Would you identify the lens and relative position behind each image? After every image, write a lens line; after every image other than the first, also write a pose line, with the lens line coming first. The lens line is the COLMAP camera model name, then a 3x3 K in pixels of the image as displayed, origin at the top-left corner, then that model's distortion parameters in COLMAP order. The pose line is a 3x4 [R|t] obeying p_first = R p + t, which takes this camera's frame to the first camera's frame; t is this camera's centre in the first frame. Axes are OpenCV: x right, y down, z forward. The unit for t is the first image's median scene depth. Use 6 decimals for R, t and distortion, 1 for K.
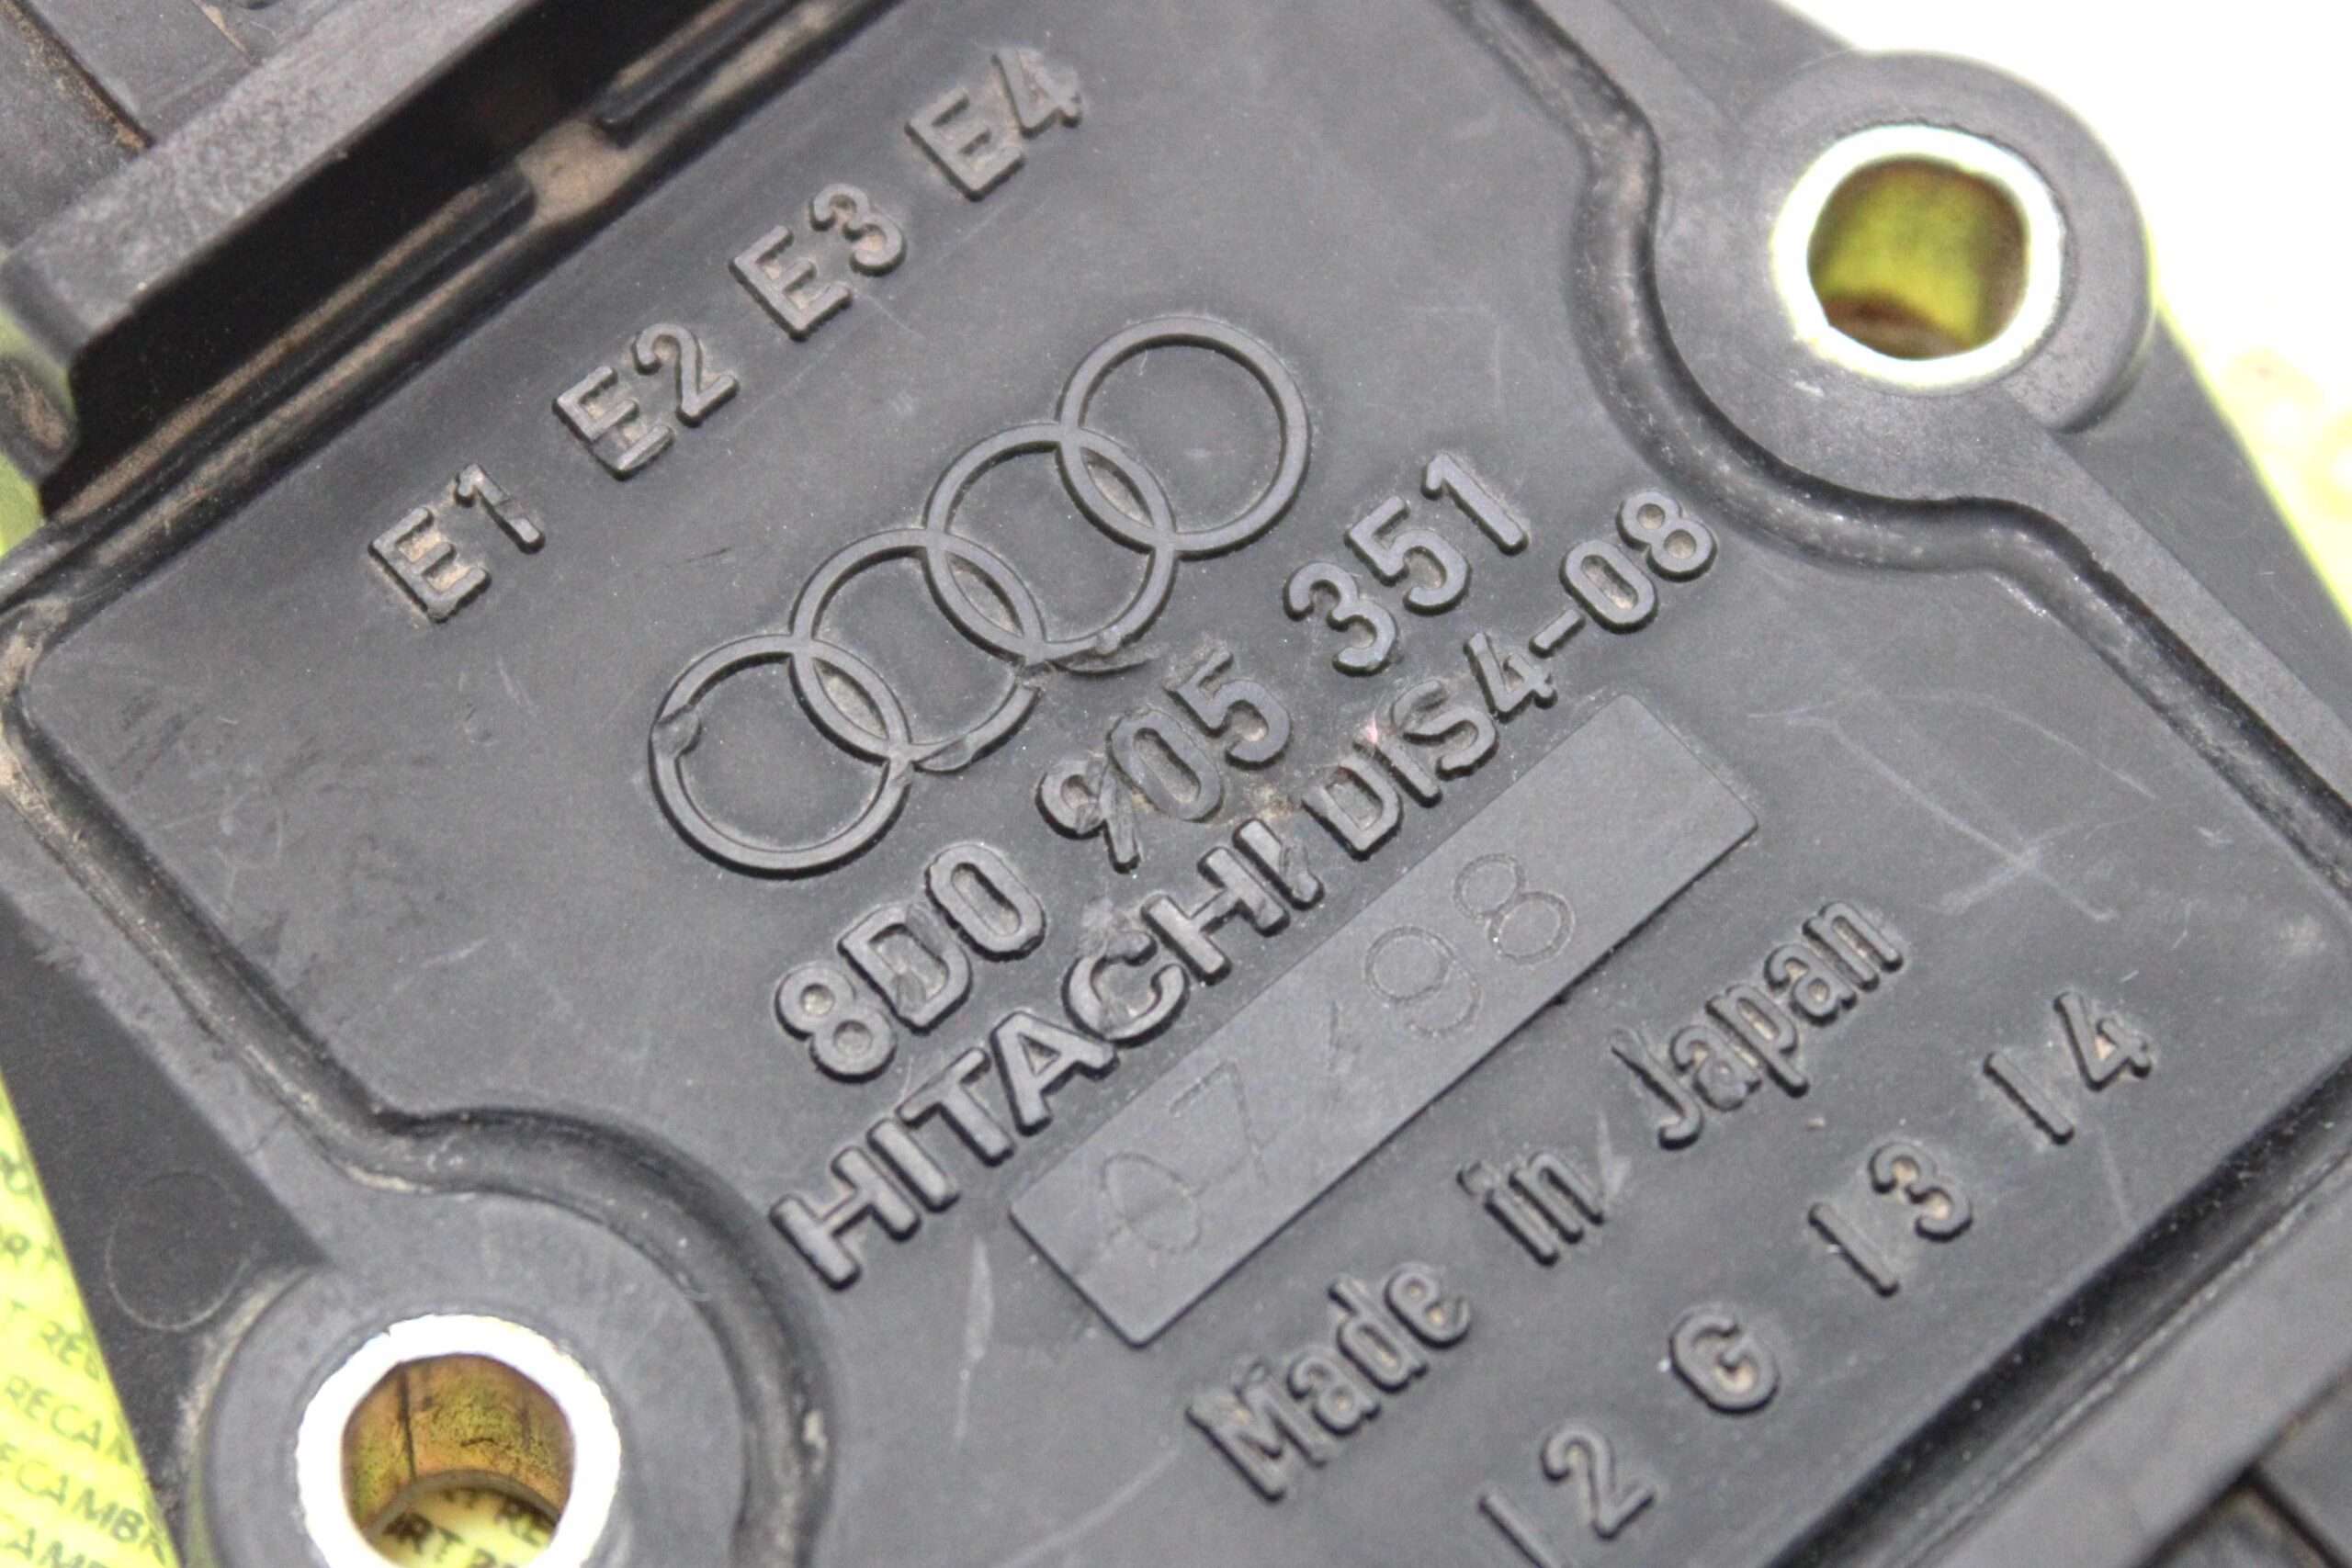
lens RADIAL K [[6564.2, 0, 1176.0], [0, 6564.2, 784.0], [0, 0, 1]] dist [0.006303, 1.056074]
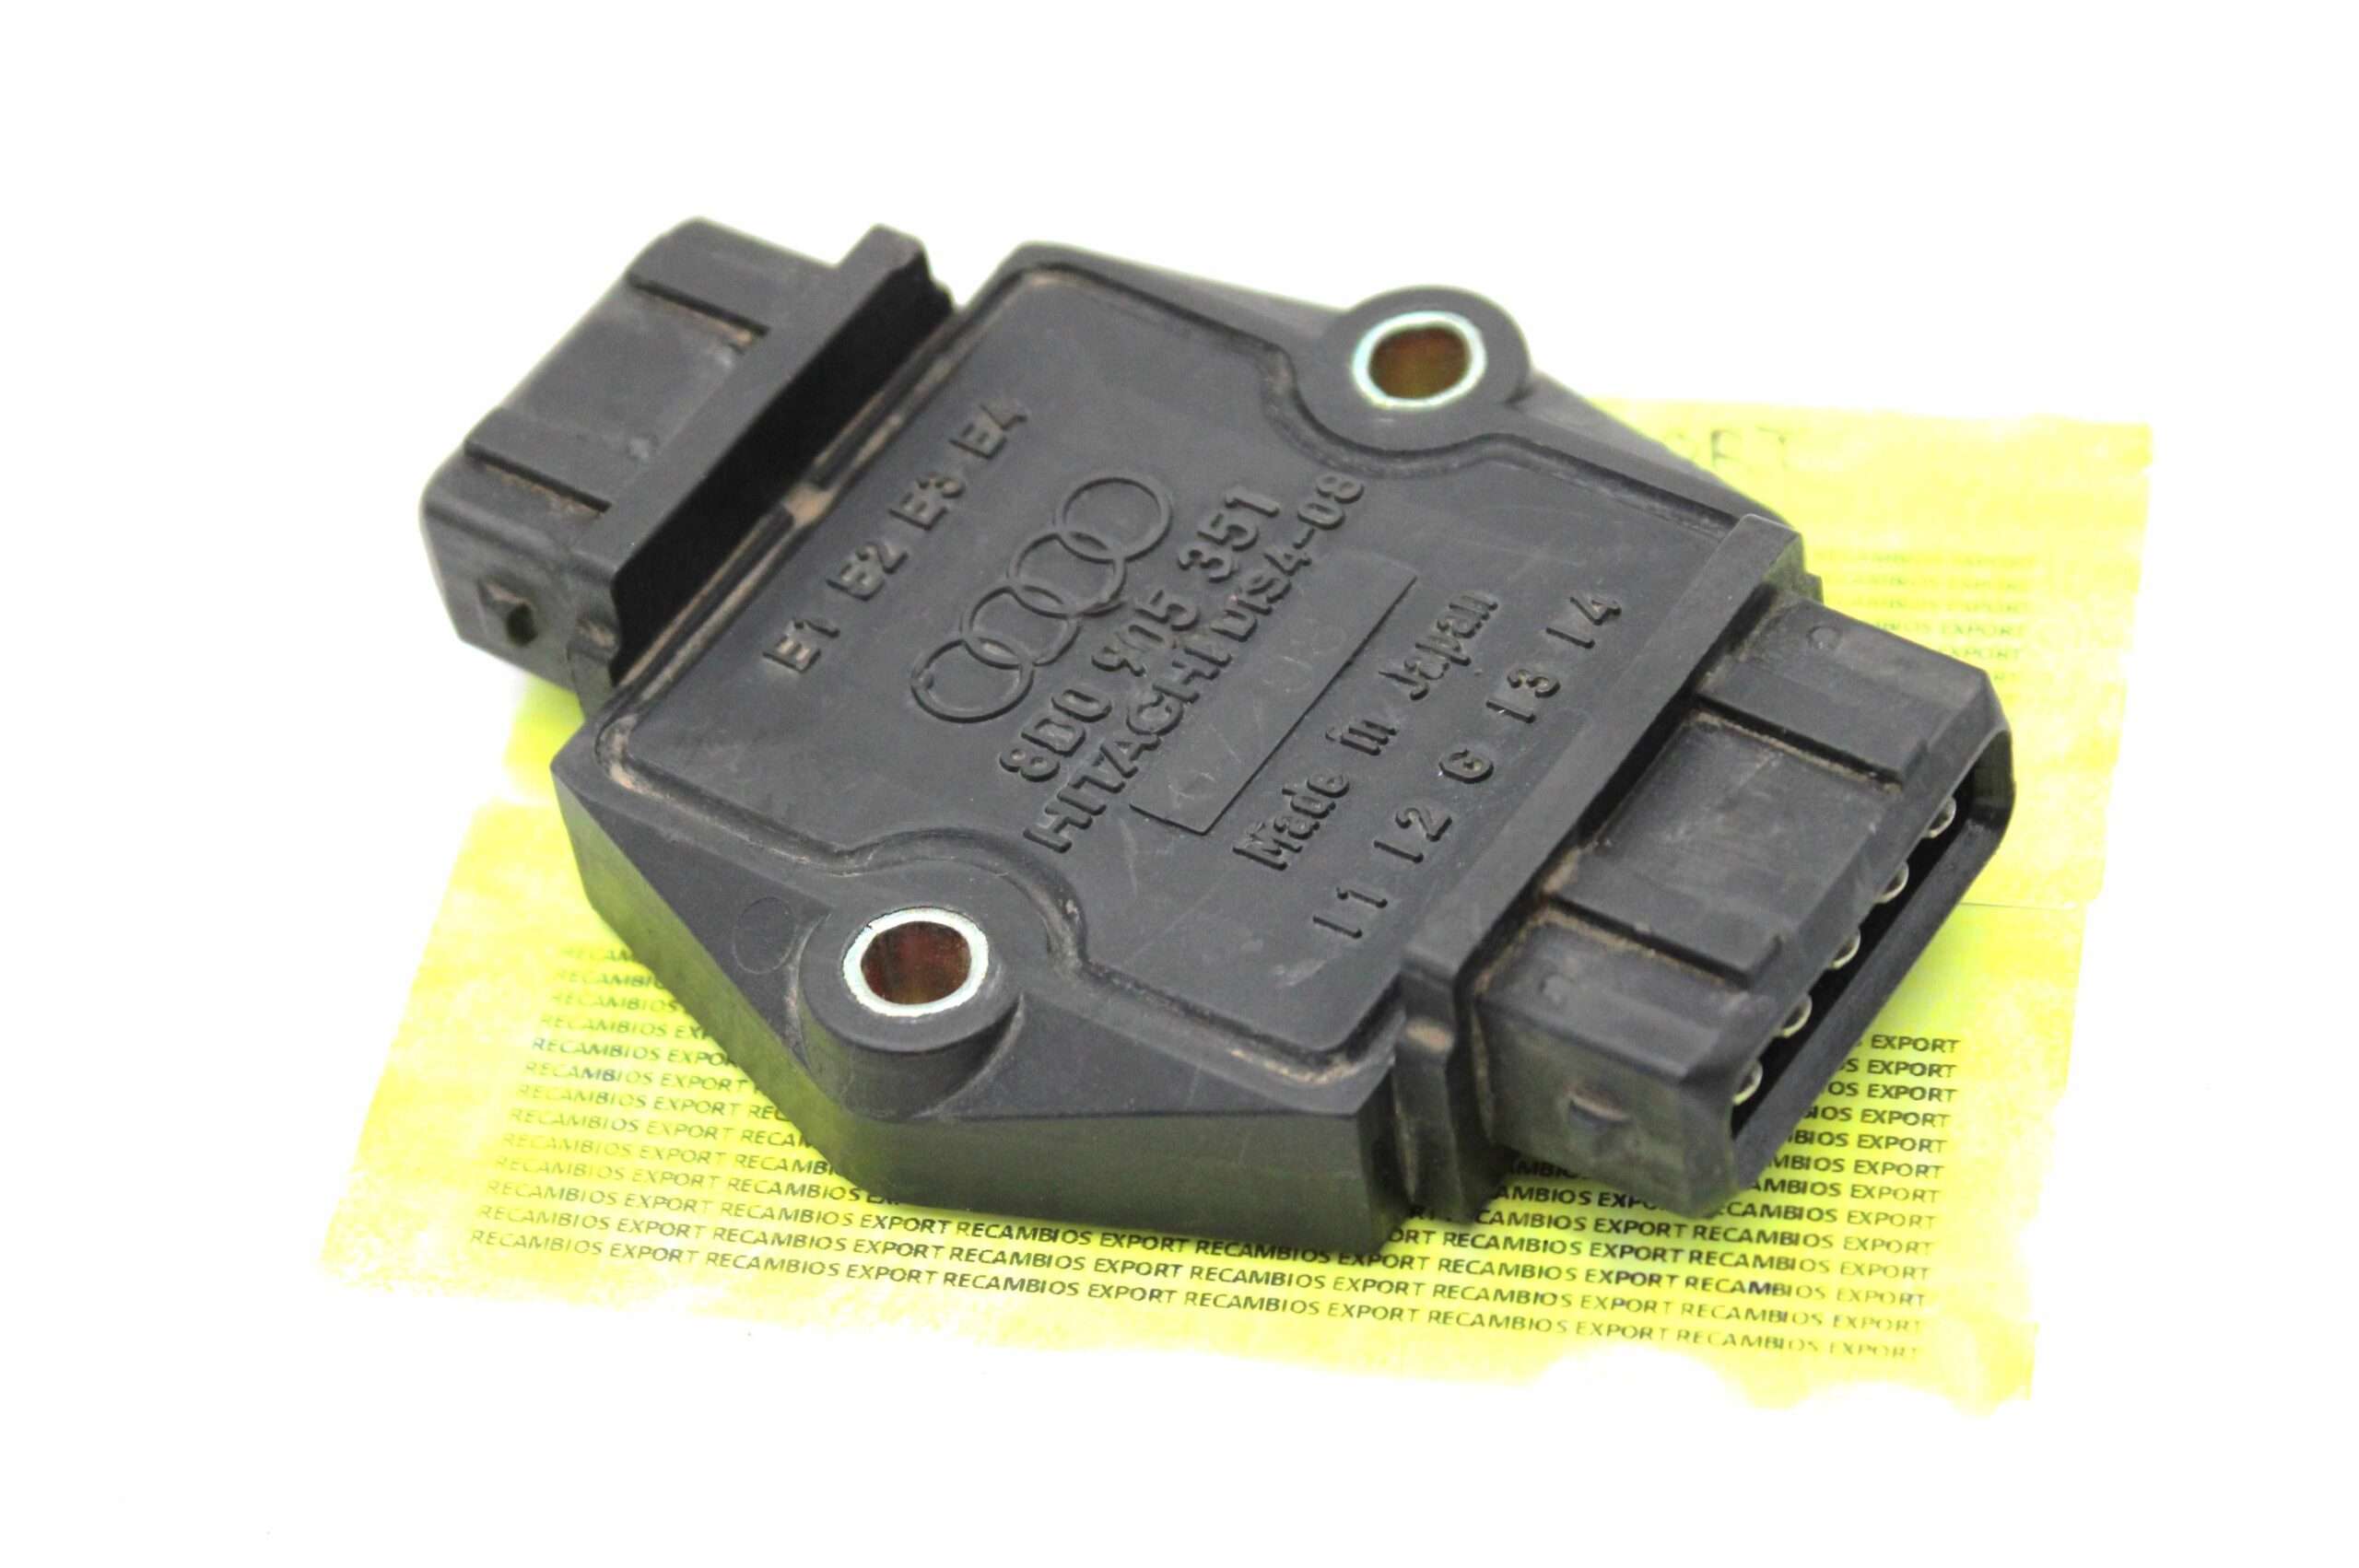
lens RADIAL K [[6583.6, 0, 1179.5], [0, 6583.6, 784.0], [0, 0, 1]] dist [0.006303, 1.056074]
pose [[0.954743, -0.293471, 0.048383, -0.110150], [0.290059, 0.882681, -0.369783, 0.845498], [0.065814, 0.367082, 0.927857, -0.985037]]
